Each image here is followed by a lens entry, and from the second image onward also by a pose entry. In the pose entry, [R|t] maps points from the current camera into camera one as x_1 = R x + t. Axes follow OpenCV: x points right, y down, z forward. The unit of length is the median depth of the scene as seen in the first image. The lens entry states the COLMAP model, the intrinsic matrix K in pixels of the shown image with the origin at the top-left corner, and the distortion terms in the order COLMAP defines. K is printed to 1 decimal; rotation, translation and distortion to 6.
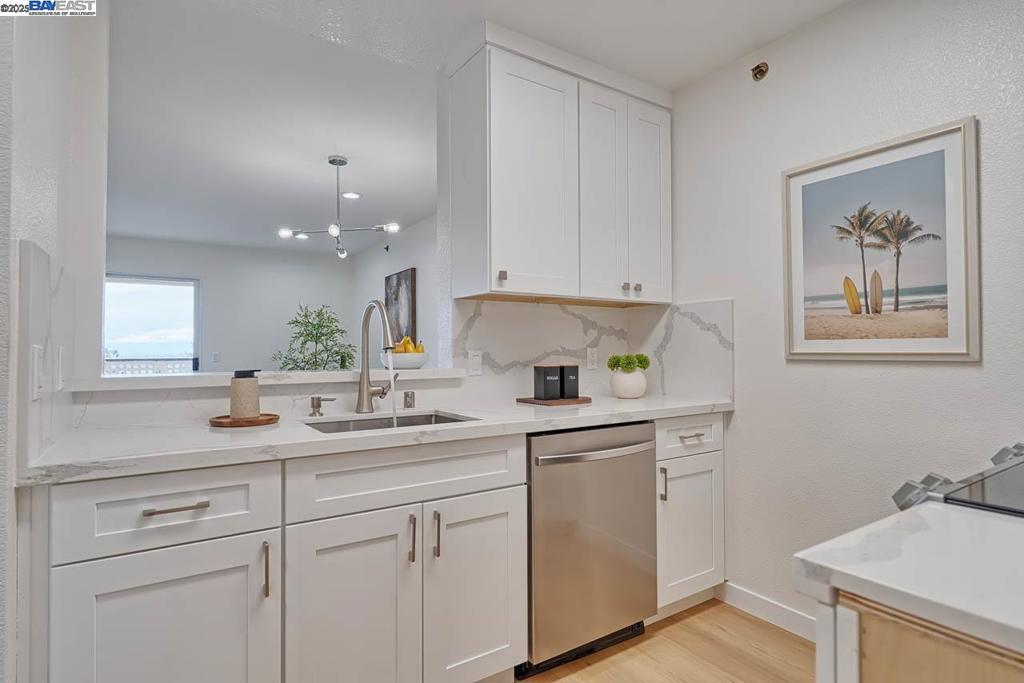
lens RADIAL K [[527.1, 0, 512.0], [0, 527.1, 341.5], [0, 0, 1]] dist [-0.000529, 0.000127]
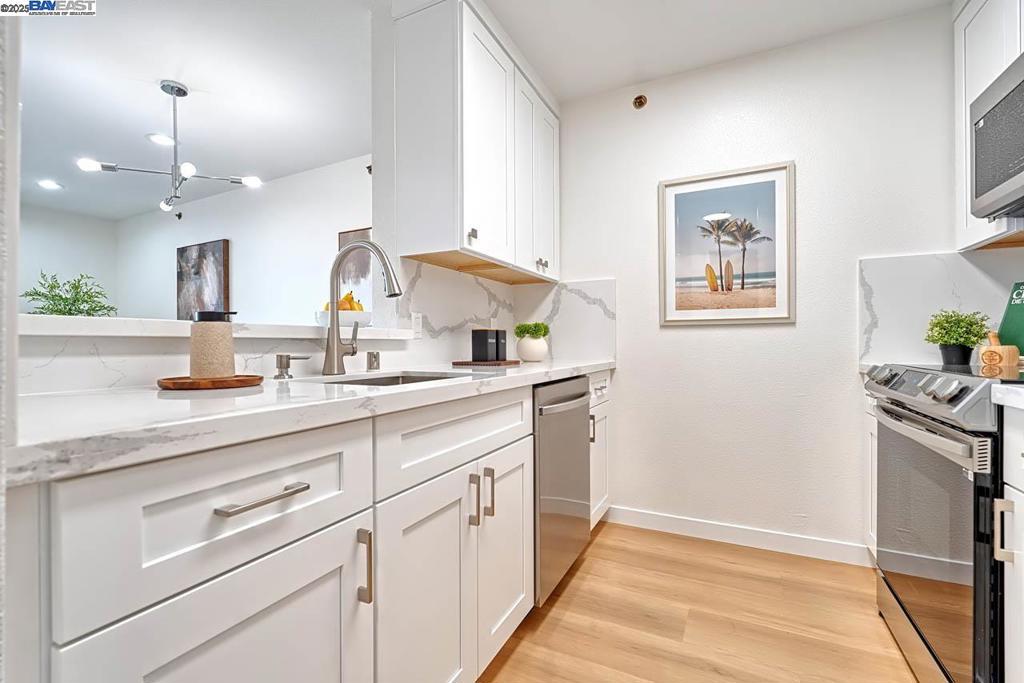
lens RADIAL K [[448.1, 0, 512.0], [0, 448.1, 341.5], [0, 0, 1]] dist [-0.008058, 0.000109]
pose [[0.868172, 0.002659, 0.496256, -0.394928], [-0.007336, 0.999945, 0.007476, 0.075766], [-0.496209, -0.010131, 0.868144, 0.240864]]
